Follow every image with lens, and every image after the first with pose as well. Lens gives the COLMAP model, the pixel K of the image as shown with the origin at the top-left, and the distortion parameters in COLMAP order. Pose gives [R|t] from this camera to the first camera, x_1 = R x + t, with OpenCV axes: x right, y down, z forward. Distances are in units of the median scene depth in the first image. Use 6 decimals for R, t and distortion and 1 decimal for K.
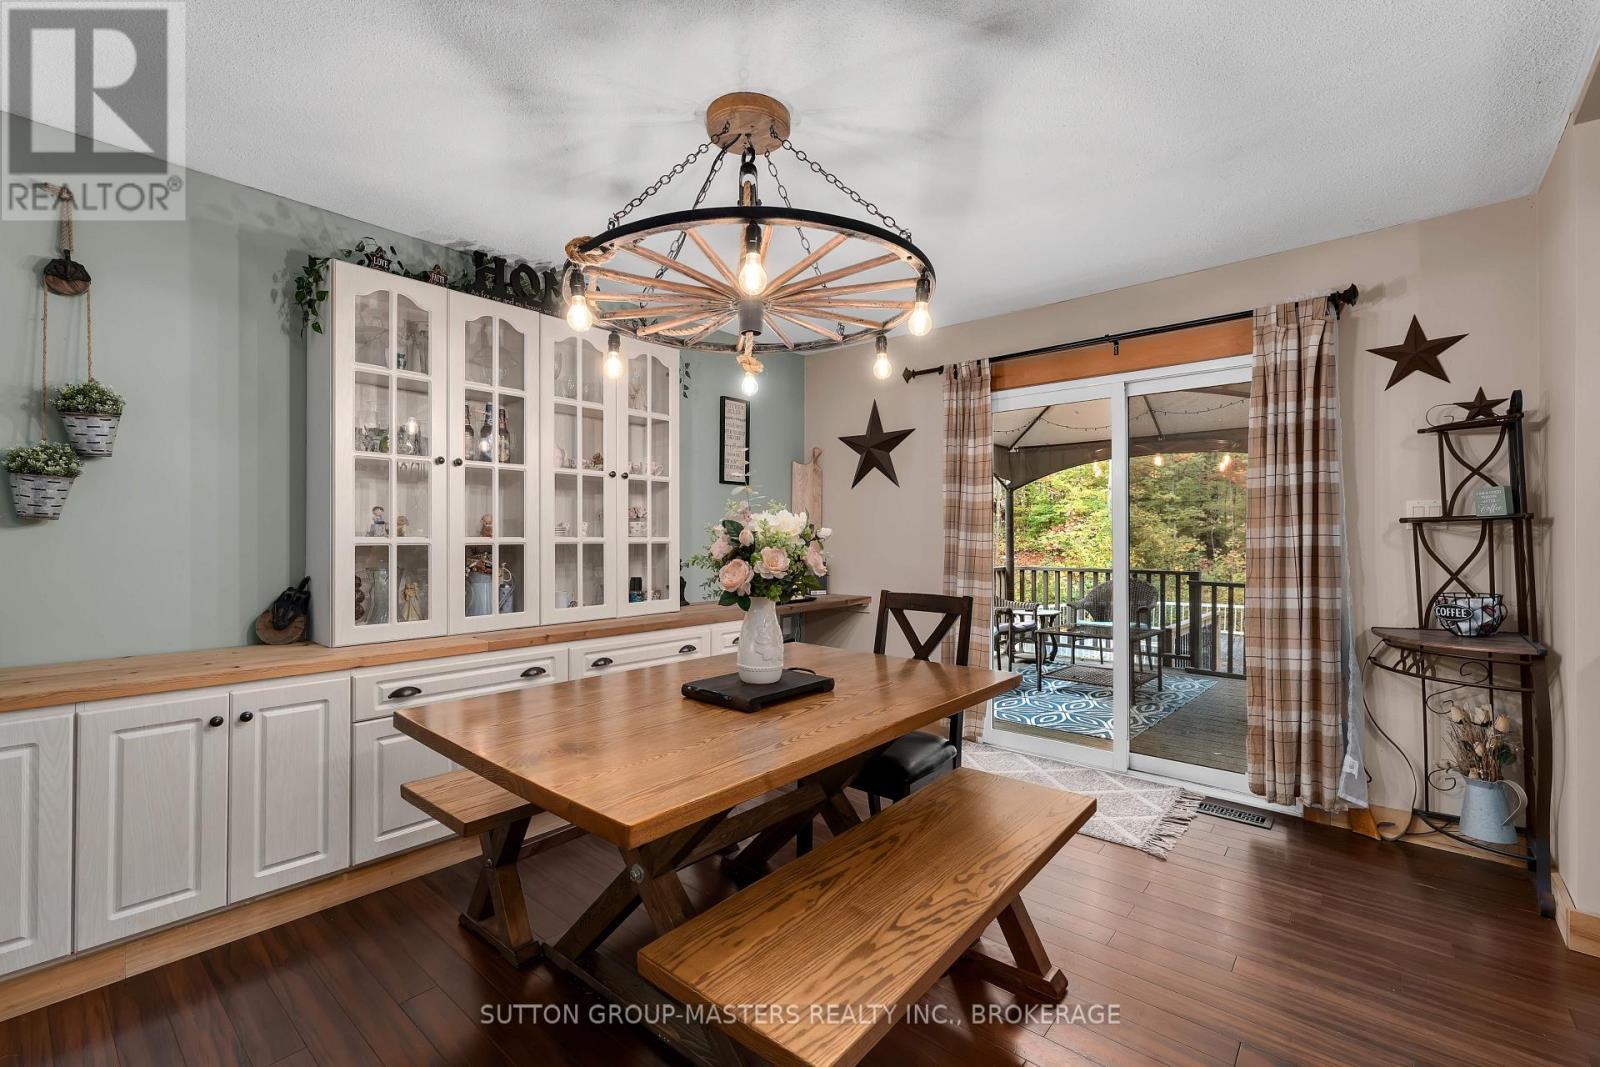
lens RADIAL K [[681.3, 0, 801.4], [0, 681.3, 528.9], [0, 0, 1]] dist [0.000062, 0.000039]
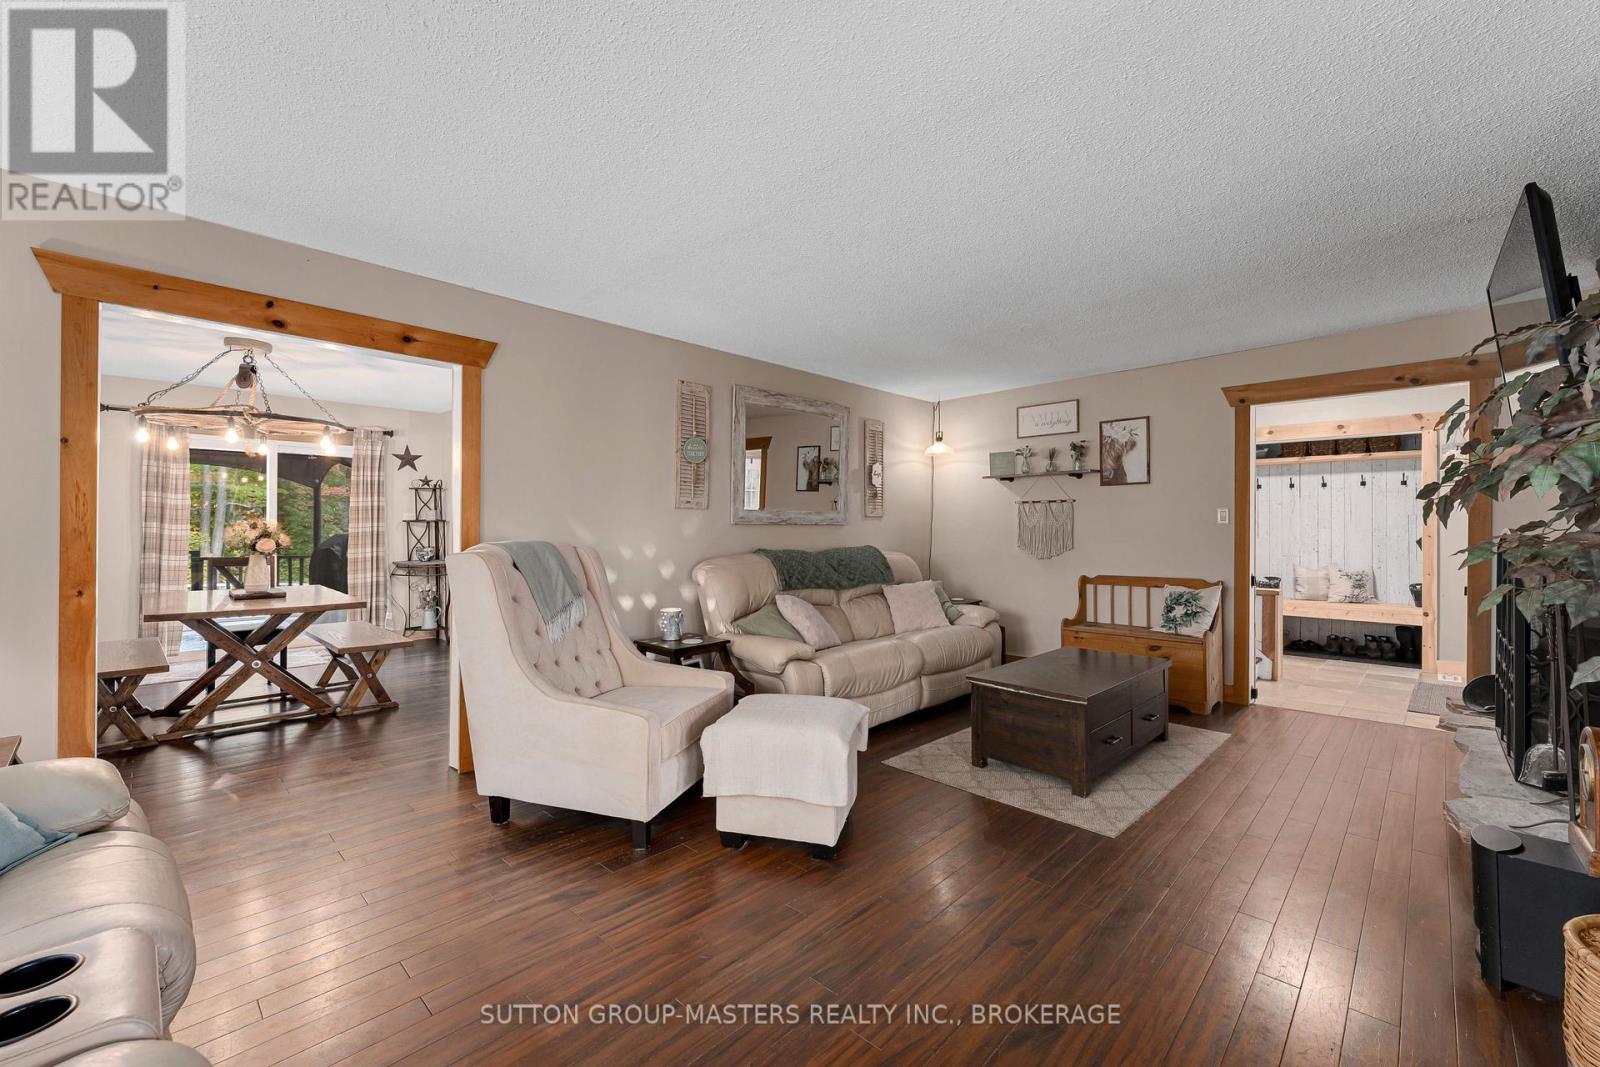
lens RADIAL K [[648.9, 0, 792.3], [0, 648.9, 532.2], [0, 0, 1]] dist [-0.000849, -0.000047]
pose [[0.062280, -0.009776, 0.998011, -1.649272], [-0.015488, 0.999822, 0.010761, -0.020307], [-0.997939, -0.016128, 0.062118, -0.719698]]
